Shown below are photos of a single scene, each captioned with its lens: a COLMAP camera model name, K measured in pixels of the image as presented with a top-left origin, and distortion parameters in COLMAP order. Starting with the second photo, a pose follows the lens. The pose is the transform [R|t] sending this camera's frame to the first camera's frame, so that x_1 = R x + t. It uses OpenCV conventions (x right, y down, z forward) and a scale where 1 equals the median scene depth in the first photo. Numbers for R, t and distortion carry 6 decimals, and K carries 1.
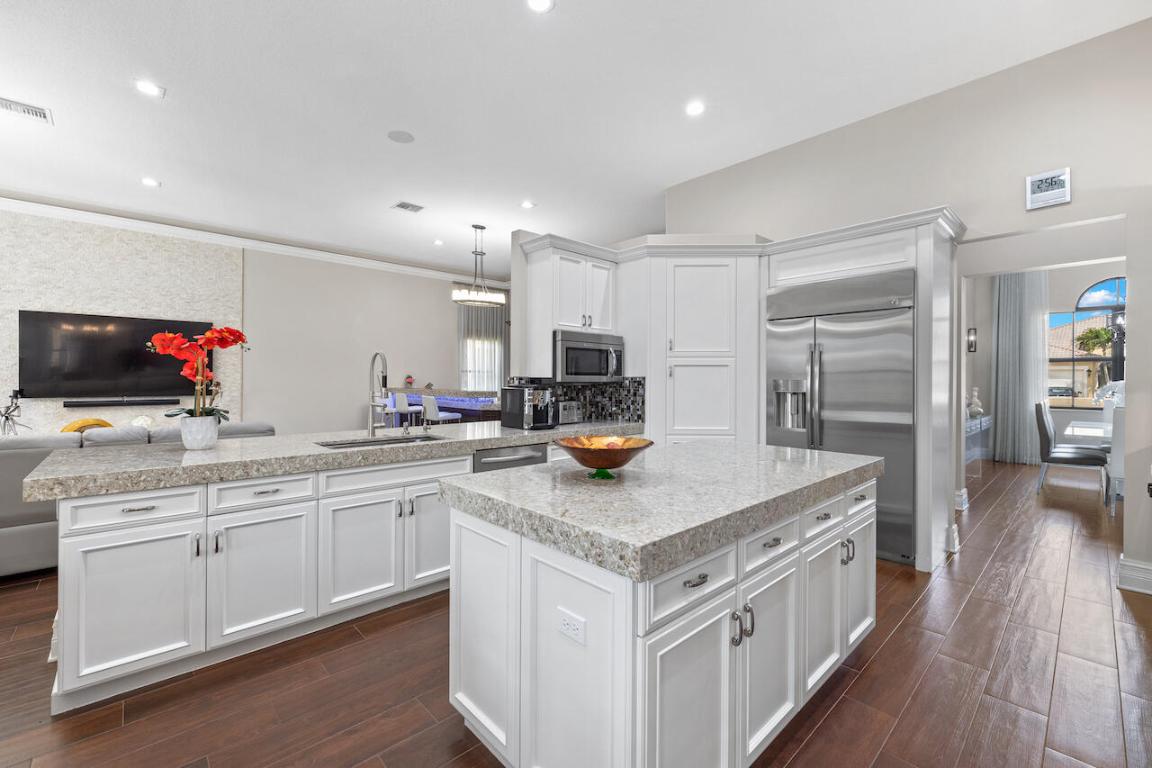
lens RADIAL K [[483.2, 0, 572.9], [0, 483.2, 380.4], [0, 0, 1]] dist [-0.010067, -0.000063]
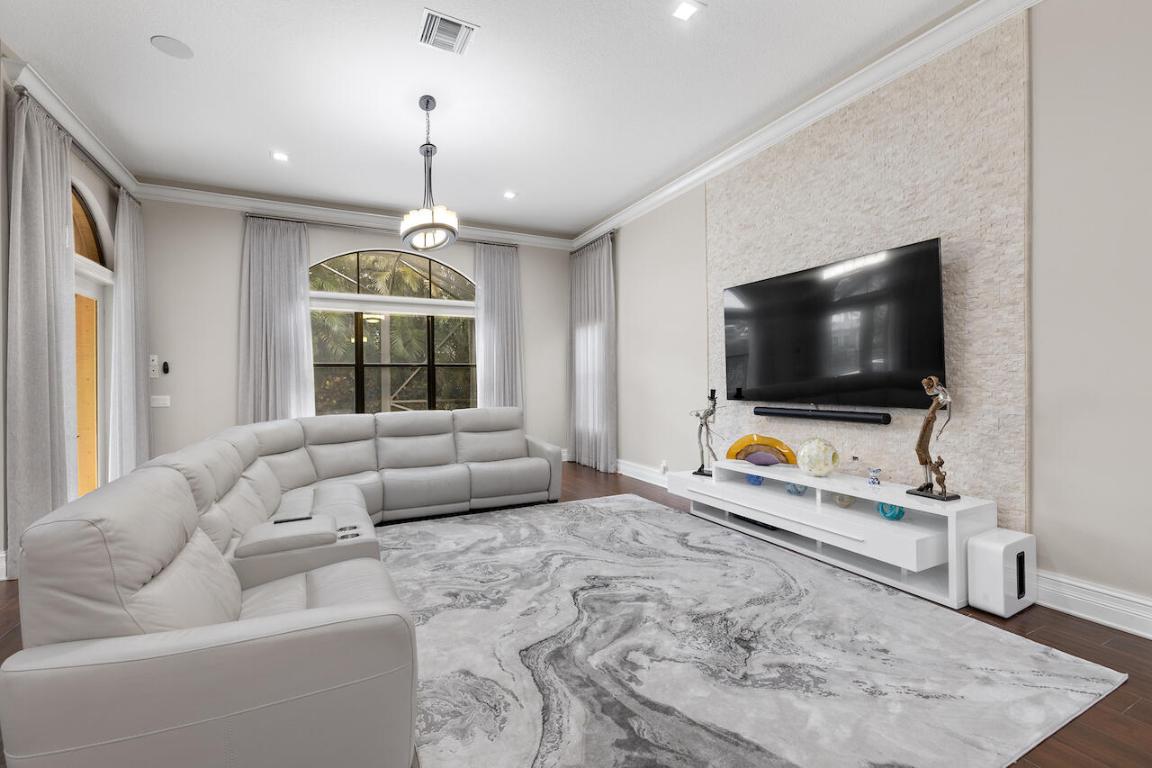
lens RADIAL K [[483.2, 0, 572.9], [0, 483.2, 380.4], [0, 0, 1]] dist [-0.010067, -0.000063]
pose [[-0.274681, -0.003518, -0.961529, -0.449965], [0.004196, 0.999979, -0.004857, 0.010860], [0.961526, -0.005369, -0.274660, 1.407177]]
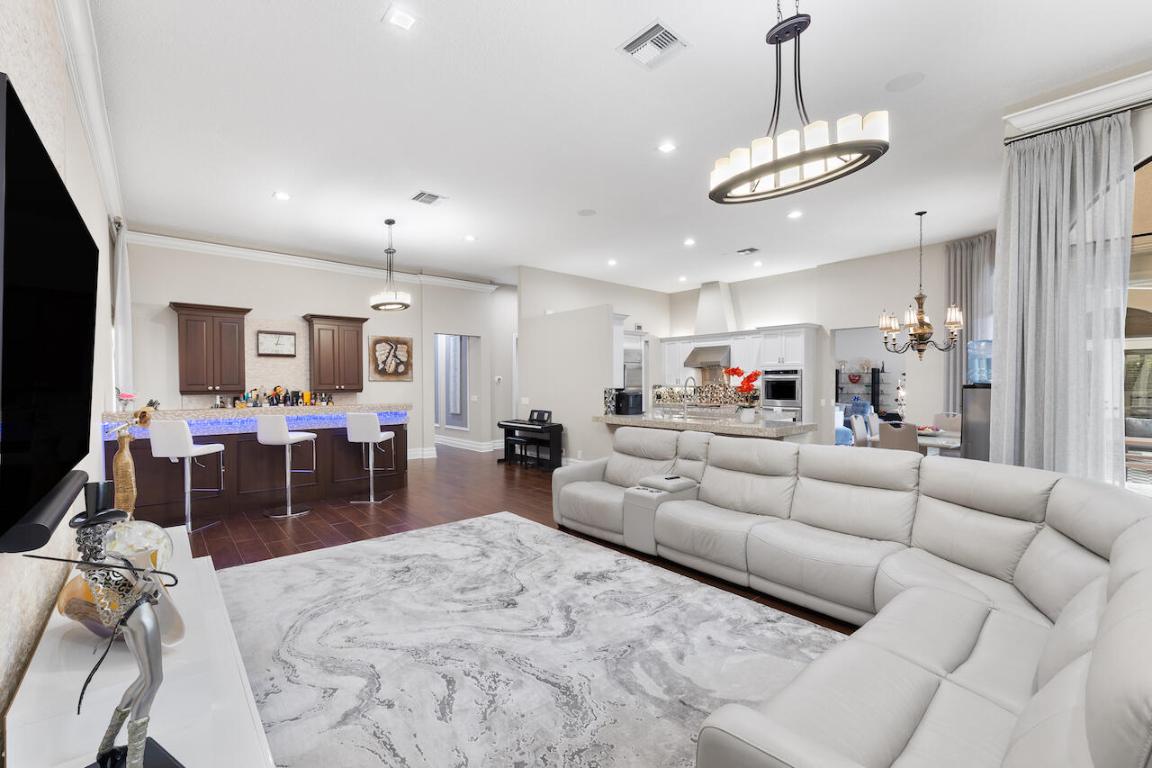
lens RADIAL K [[483.2, 0, 572.9], [0, 483.2, 380.4], [0, 0, 1]] dist [-0.010067, -0.000063]
pose [[0.028808, 0.001882, 0.999583, -1.926207], [0.004267, 0.999989, -0.002005, -0.032196], [-0.999576, 0.004323, 0.028799, 1.109075]]
